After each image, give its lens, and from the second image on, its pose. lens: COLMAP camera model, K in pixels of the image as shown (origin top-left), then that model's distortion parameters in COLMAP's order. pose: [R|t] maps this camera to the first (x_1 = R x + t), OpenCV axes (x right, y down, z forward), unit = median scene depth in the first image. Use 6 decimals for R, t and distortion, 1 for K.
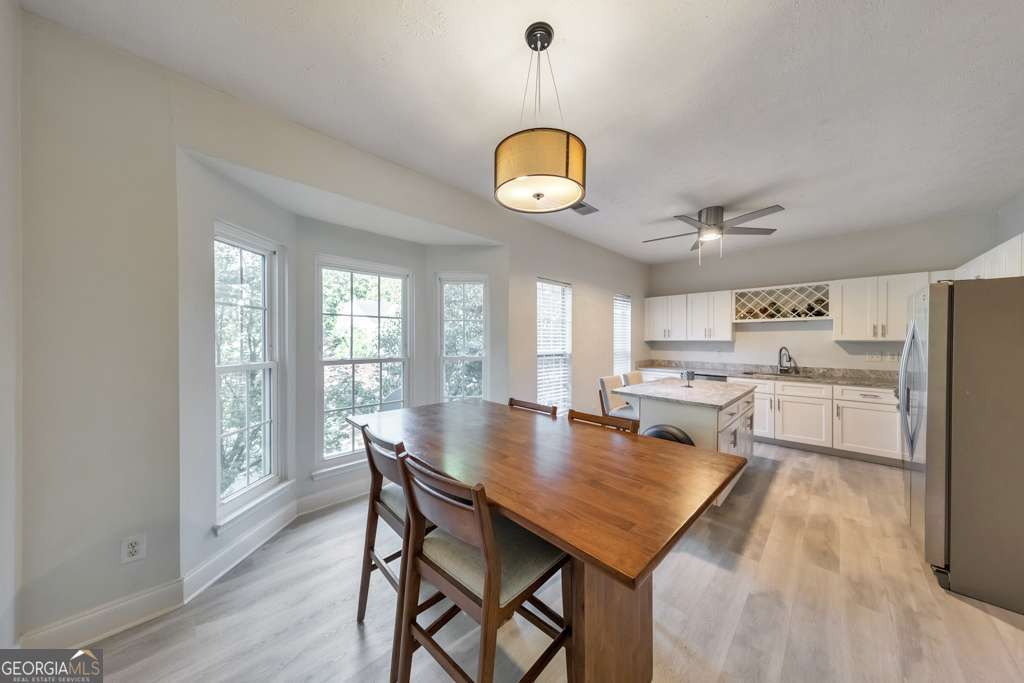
lens RADIAL K [[316.3, 0, 512.0], [0, 316.3, 341.5], [0, 0, 1]] dist [0.000750, 0.000006]
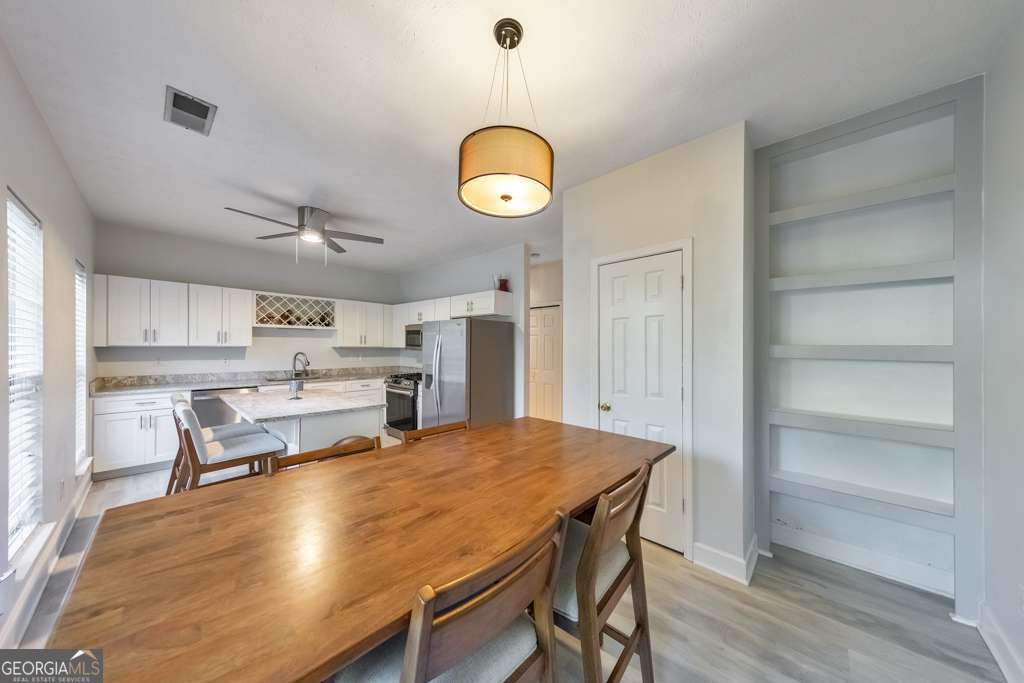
lens RADIAL K [[325.1, 0, 513.0], [0, 325.1, 347.9], [0, 0, 1]] dist [0.000368, -0.000032]
pose [[-0.041474, -0.002439, 0.999137, -0.278028], [-0.001988, 0.999995, 0.002358, -0.002410], [-0.999138, -0.001888, -0.041478, 0.313624]]
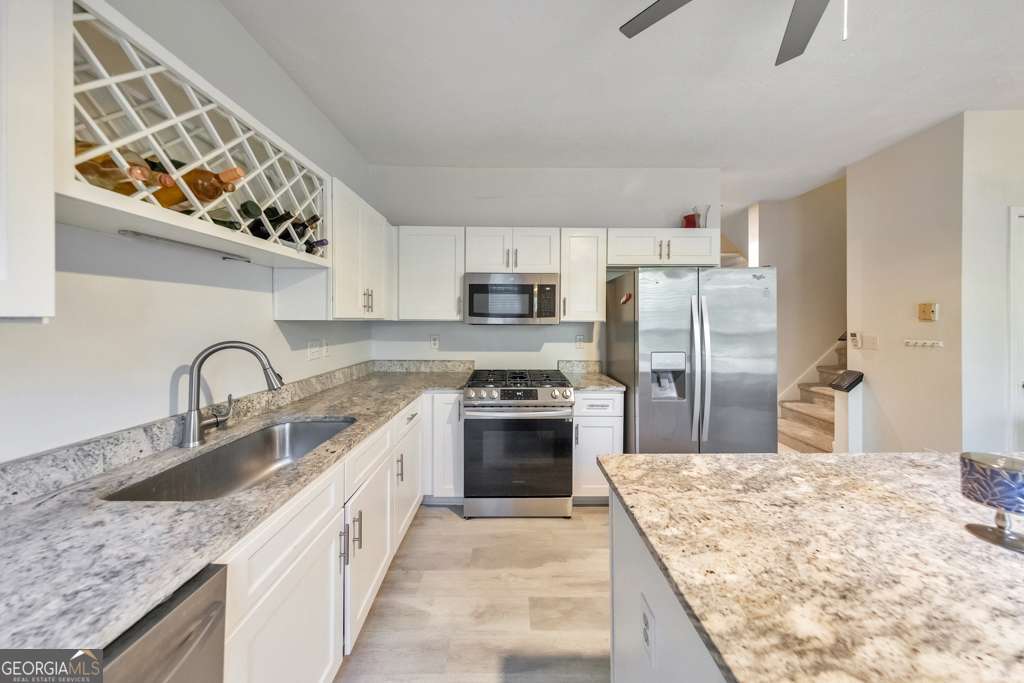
lens RADIAL K [[328.8, 0, 512.0], [0, 328.8, 321.3], [0, 0, 1]] dist [0.000956, -0.000241]
pose [[-0.716443, -0.007210, 0.697608, 0.473639], [0.002964, 0.999906, 0.013379, -0.002721], [-0.697639, 0.011653, -0.716354, 1.021434]]
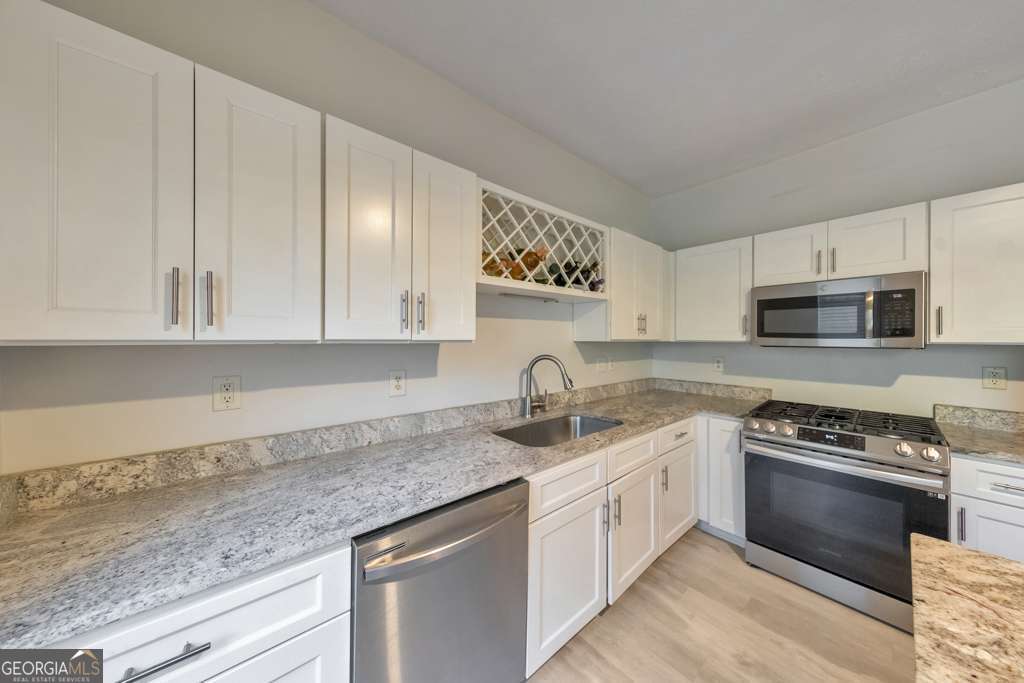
lens RADIAL K [[320.7, 0, 513.3], [0, 320.7, 336.1], [0, 0, 1]] dist [-0.000336, -0.000090]
pose [[0.075050, 0.010721, 0.997122, 0.412009], [0.008855, 0.999896, -0.011417, -0.003179], [-0.997140, 0.009686, 0.074948, 0.997834]]
